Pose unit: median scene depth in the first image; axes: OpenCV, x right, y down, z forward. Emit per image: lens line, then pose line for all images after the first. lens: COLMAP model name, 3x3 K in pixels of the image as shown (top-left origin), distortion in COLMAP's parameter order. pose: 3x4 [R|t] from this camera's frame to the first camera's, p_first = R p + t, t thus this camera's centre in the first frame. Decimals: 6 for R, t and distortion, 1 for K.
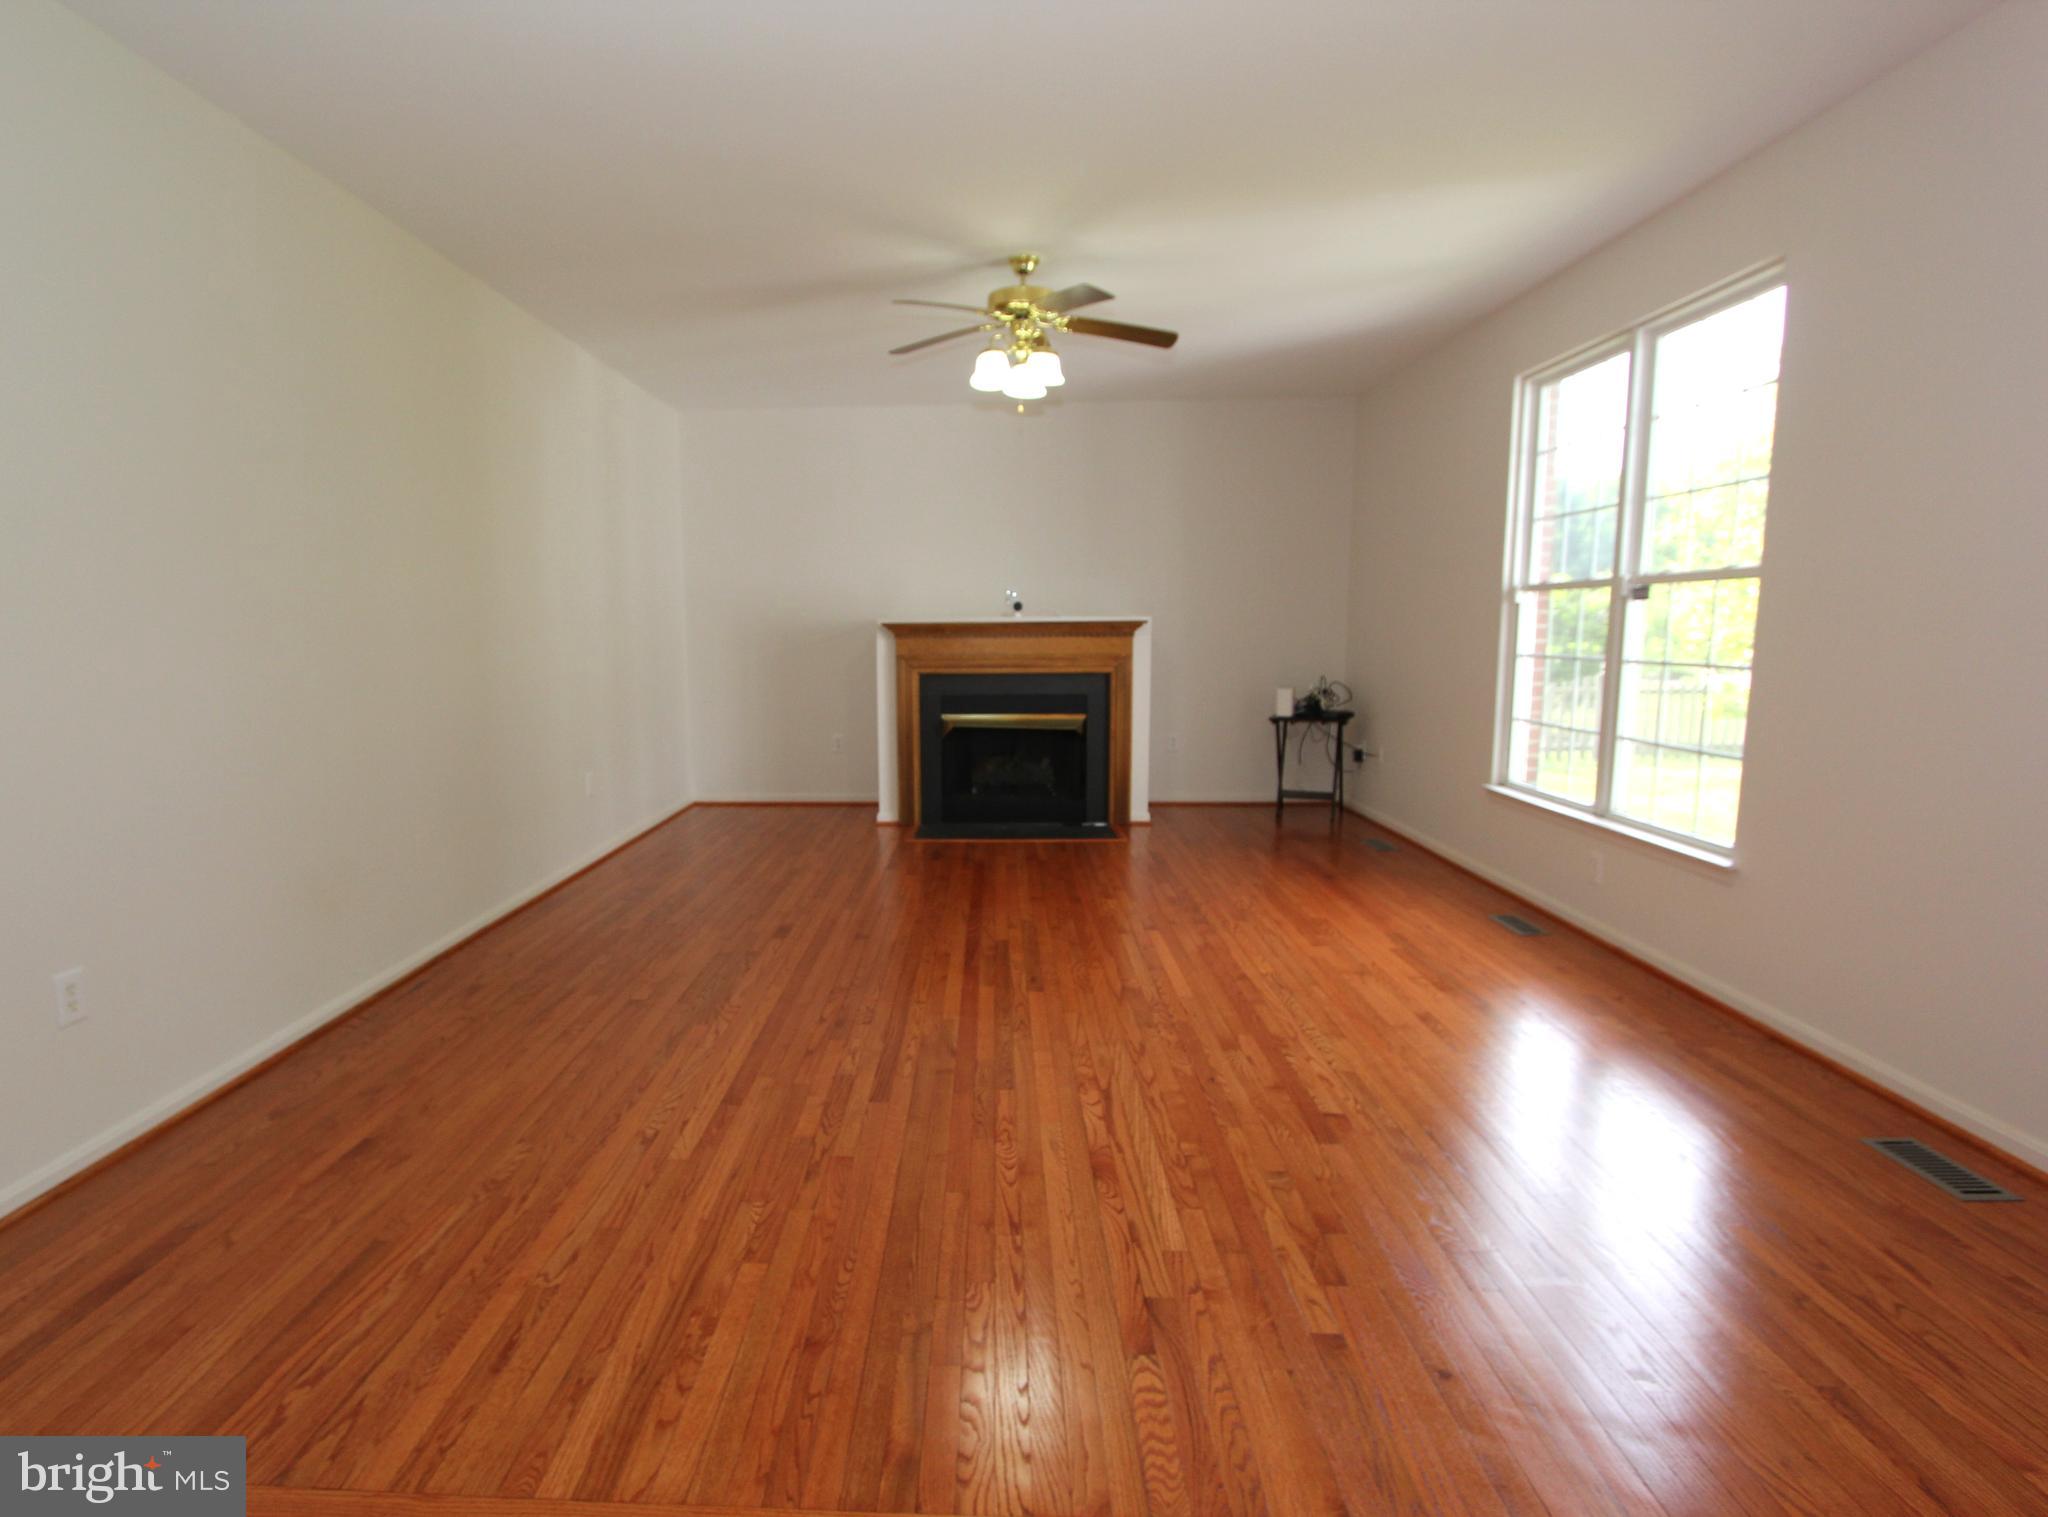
lens RADIAL K [[1057.9, 0, 940.3], [0, 1057.9, 748.6], [0, 0, 1]] dist [-0.000881, 0.000151]
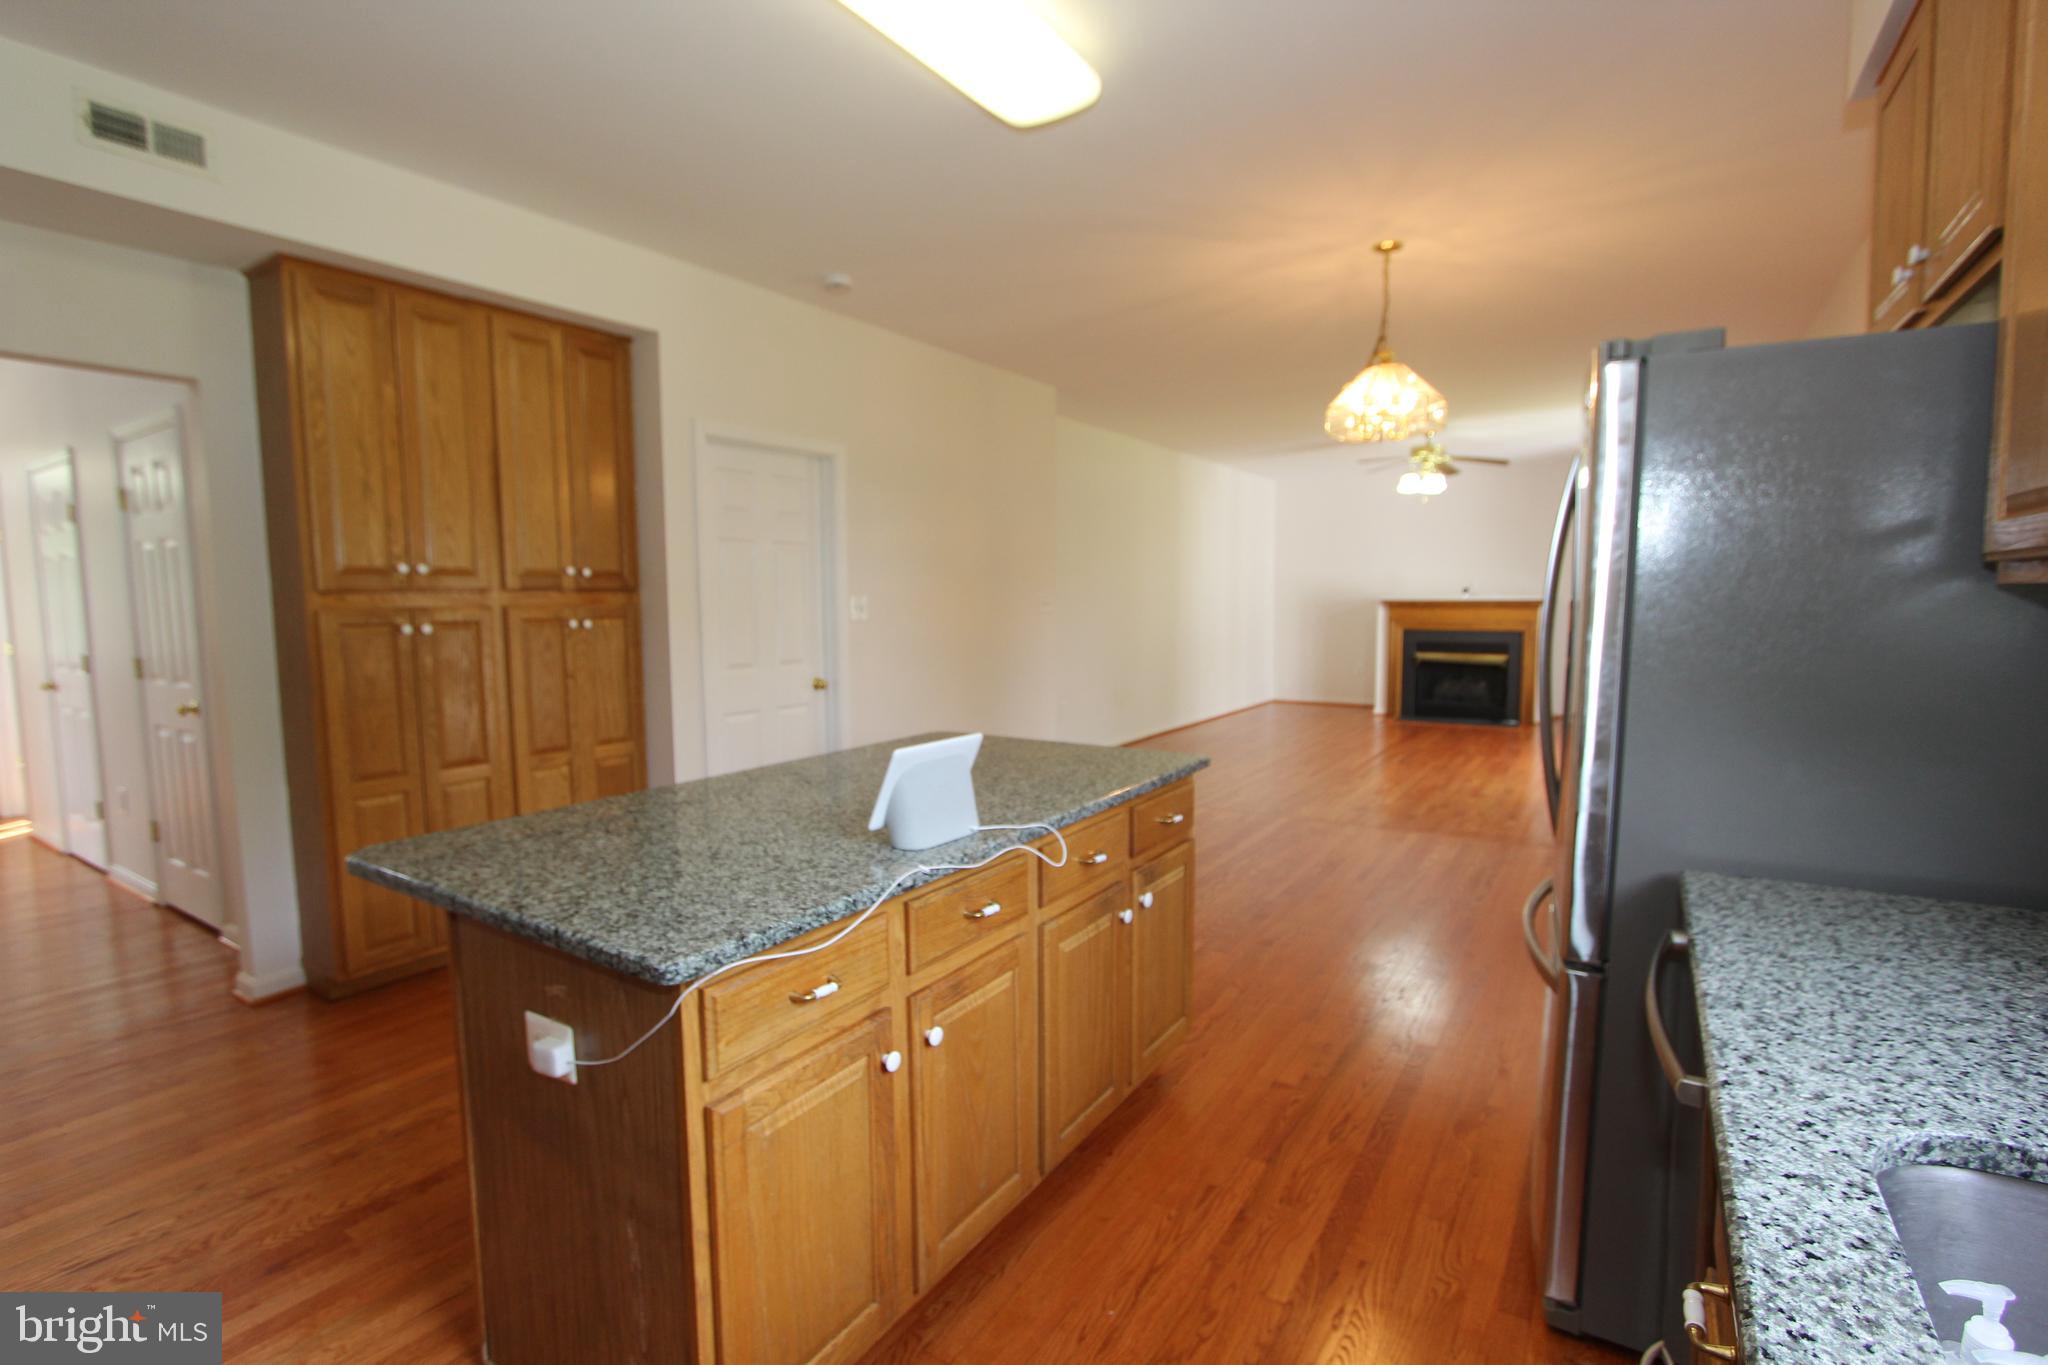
lens RADIAL K [[961.9, 0, 1016.8], [0, 961.9, 687.7], [0, 0, 1]] dist [-0.011259, -0.000645]
pose [[0.868965, 0.049370, -0.492405, 0.212012], [-0.061619, 0.998062, -0.008671, 0.078233], [0.491022, 0.037876, 0.870323, -0.688758]]
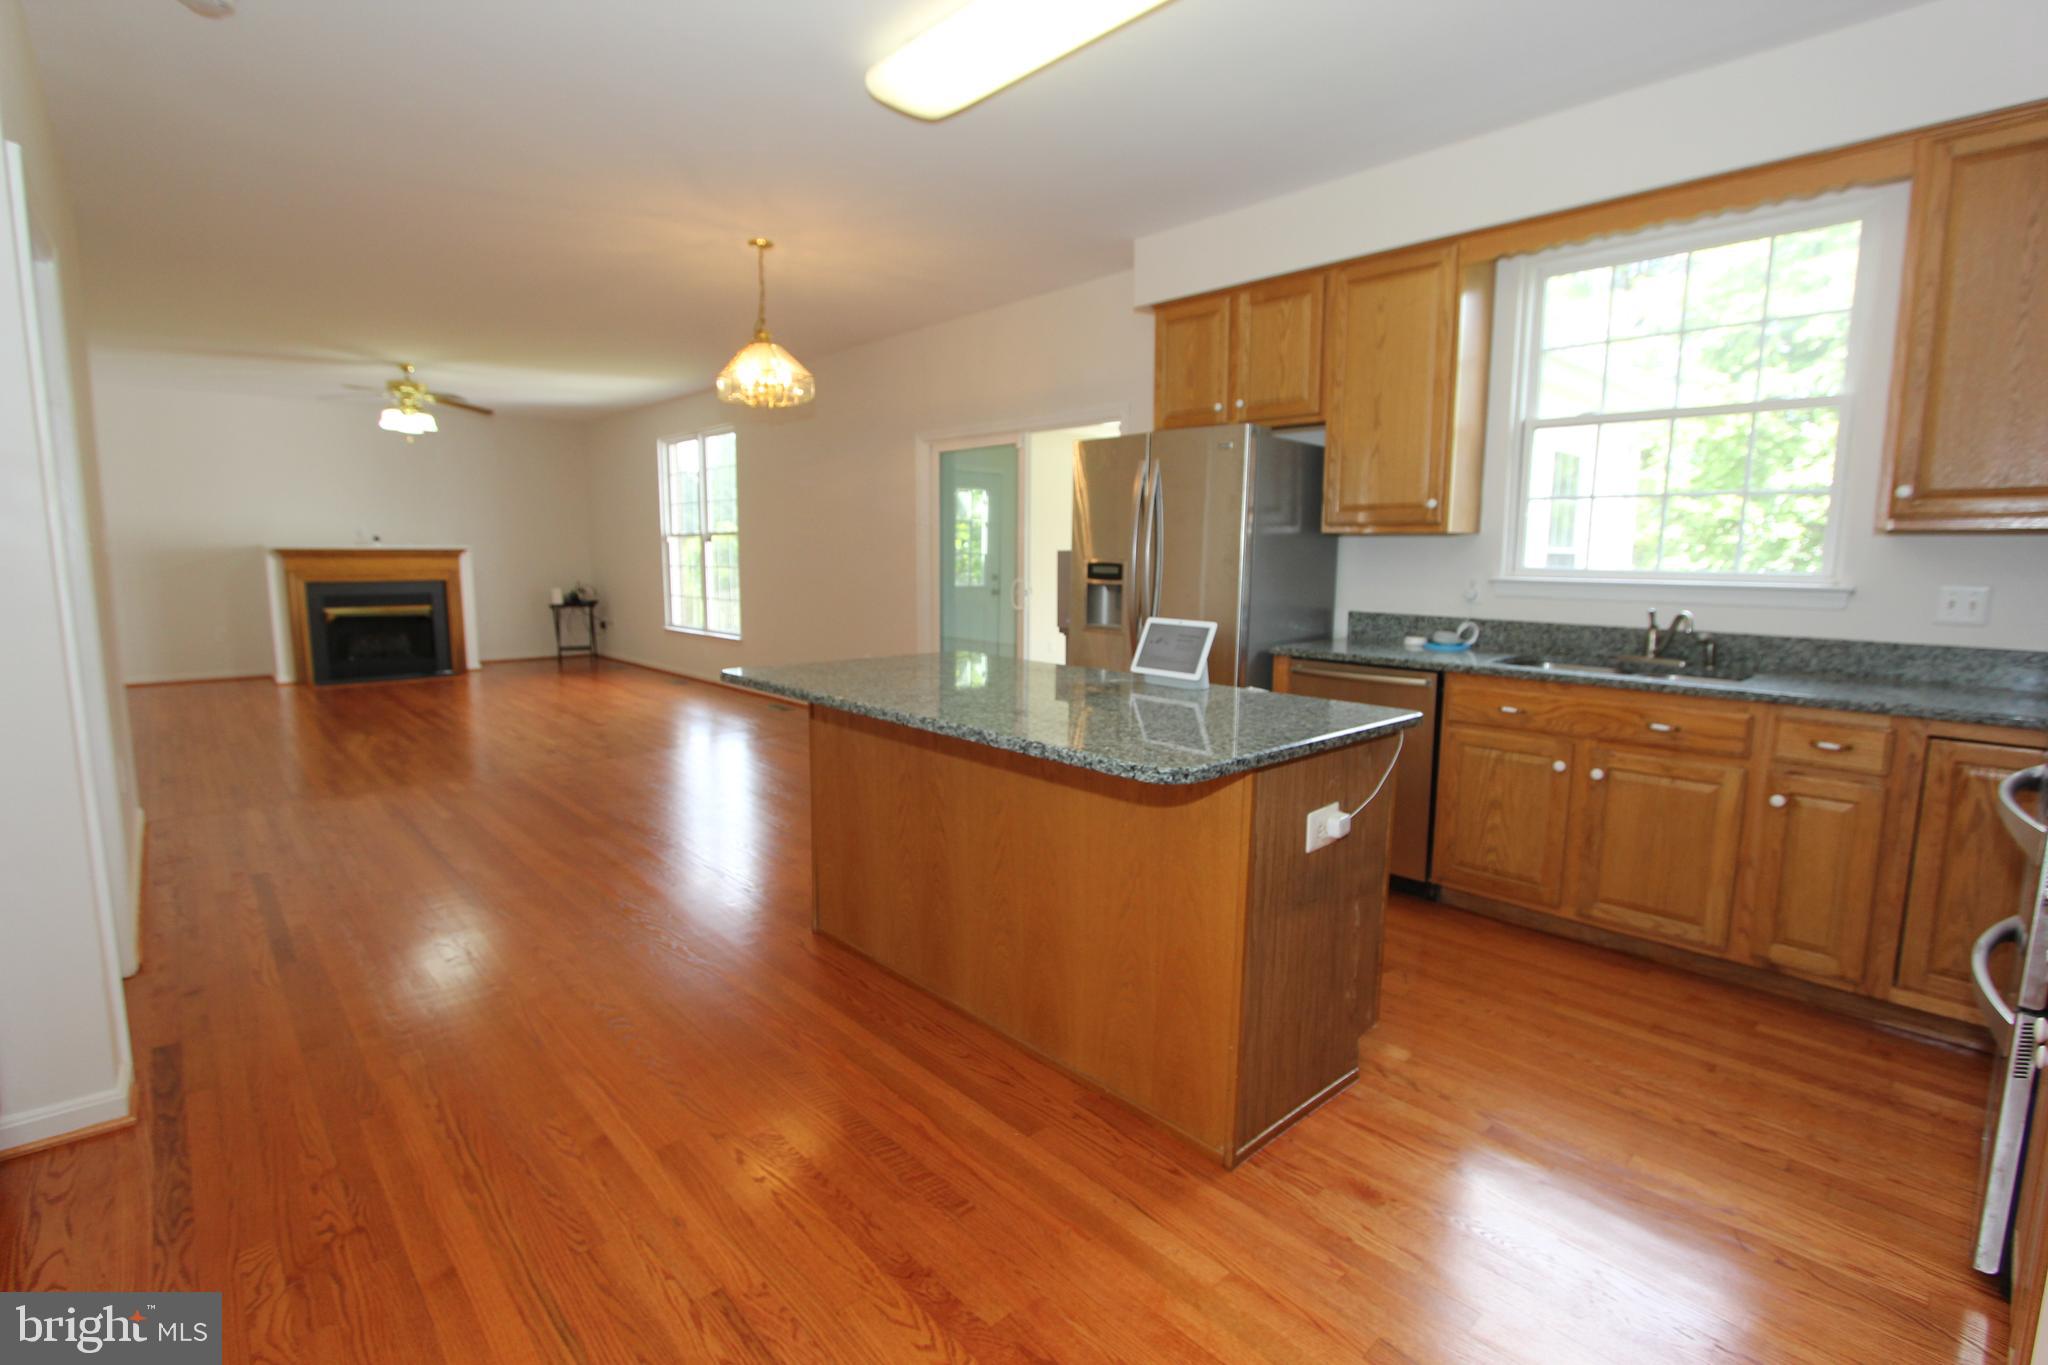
lens RADIAL K [[961.9, 0, 1029.3], [0, 961.9, 677.7], [0, 0, 1]] dist [-0.011259, -0.000645]
pose [[0.702934, -0.082802, 0.706419, -0.267118], [0.076333, 0.996247, 0.040818, 0.088184], [-0.707147, 0.025231, 0.706616, -0.694143]]
